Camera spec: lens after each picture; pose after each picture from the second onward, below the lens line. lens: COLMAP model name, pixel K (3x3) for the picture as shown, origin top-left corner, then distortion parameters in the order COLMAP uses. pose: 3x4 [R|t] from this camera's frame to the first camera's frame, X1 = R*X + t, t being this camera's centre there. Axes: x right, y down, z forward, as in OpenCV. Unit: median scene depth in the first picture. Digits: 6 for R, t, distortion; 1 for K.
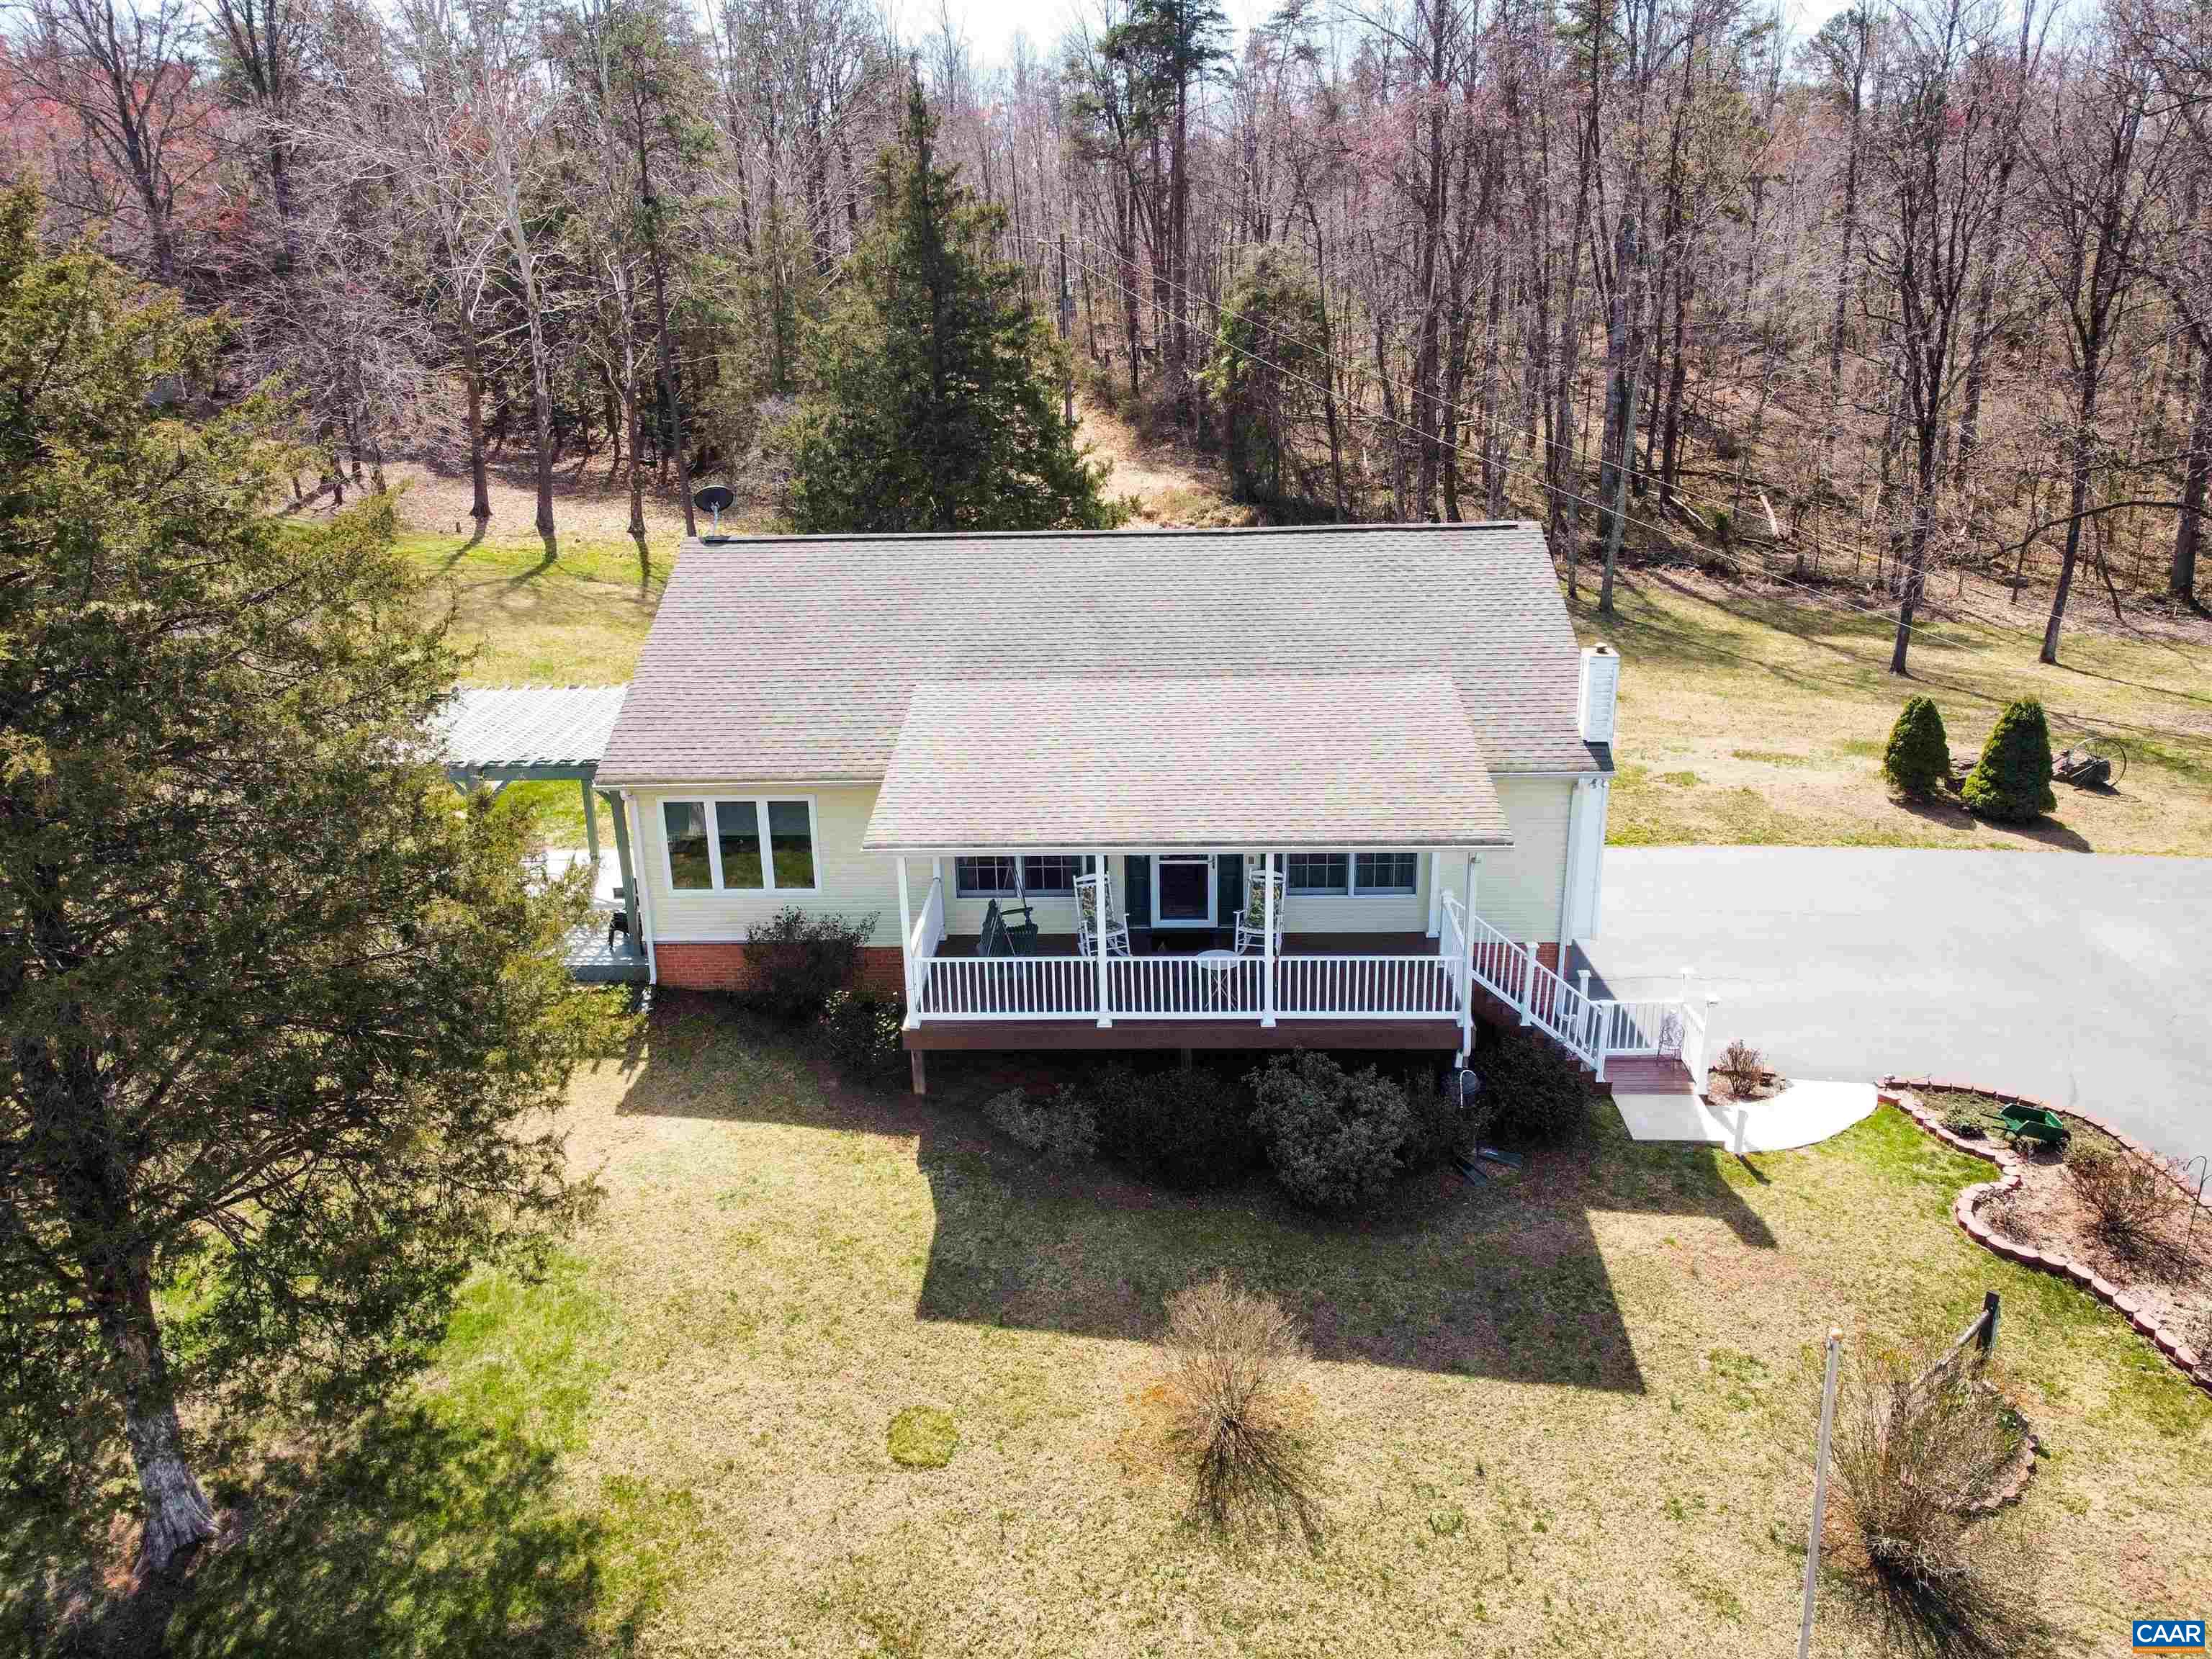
lens RADIAL K [[1675.8, 0, 1106.0], [0, 1675.8, 829.5], [0, 0, 1]] dist [0.000775, -0.002384]
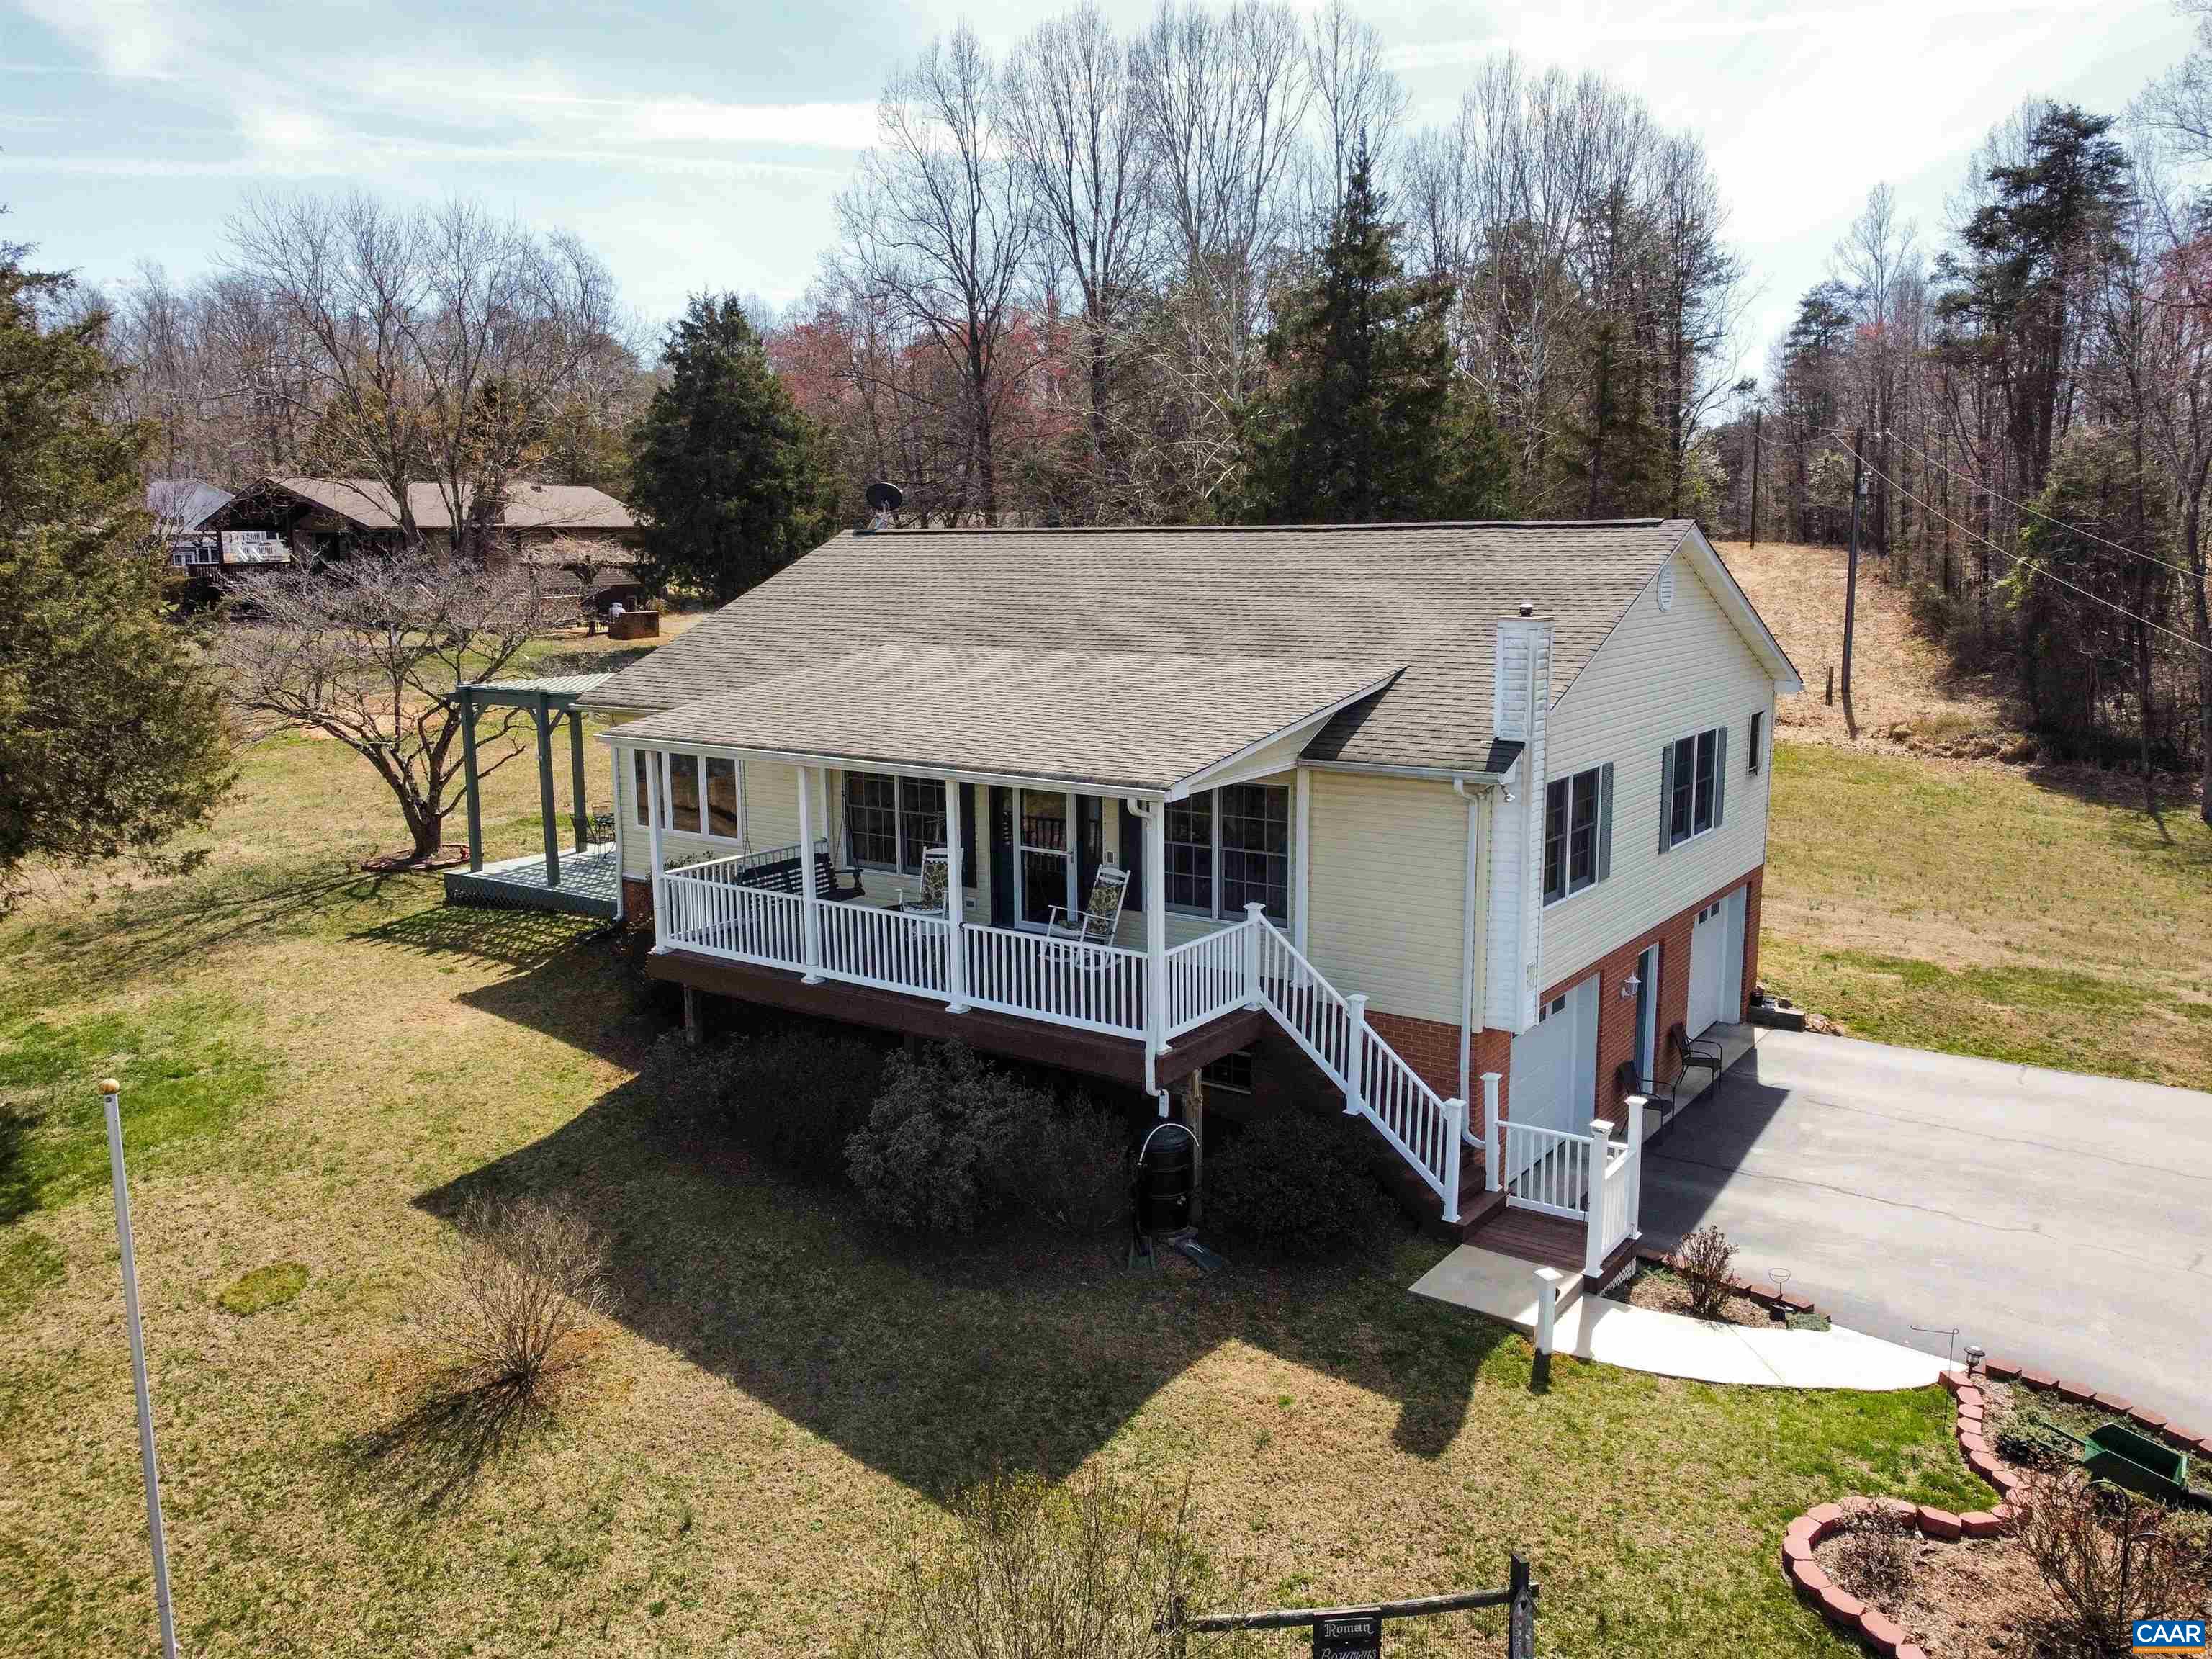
lens RADIAL K [[1711.7, 0, 1106.0], [0, 1711.7, 829.5], [0, 0, 1]] dist [0.002257, -0.004517]
pose [[0.836648, 0.110279, -0.536525, 0.575988], [-0.197432, 0.974394, -0.107592, 0.103283], [0.510922, 0.195944, 0.836997, 0.322609]]
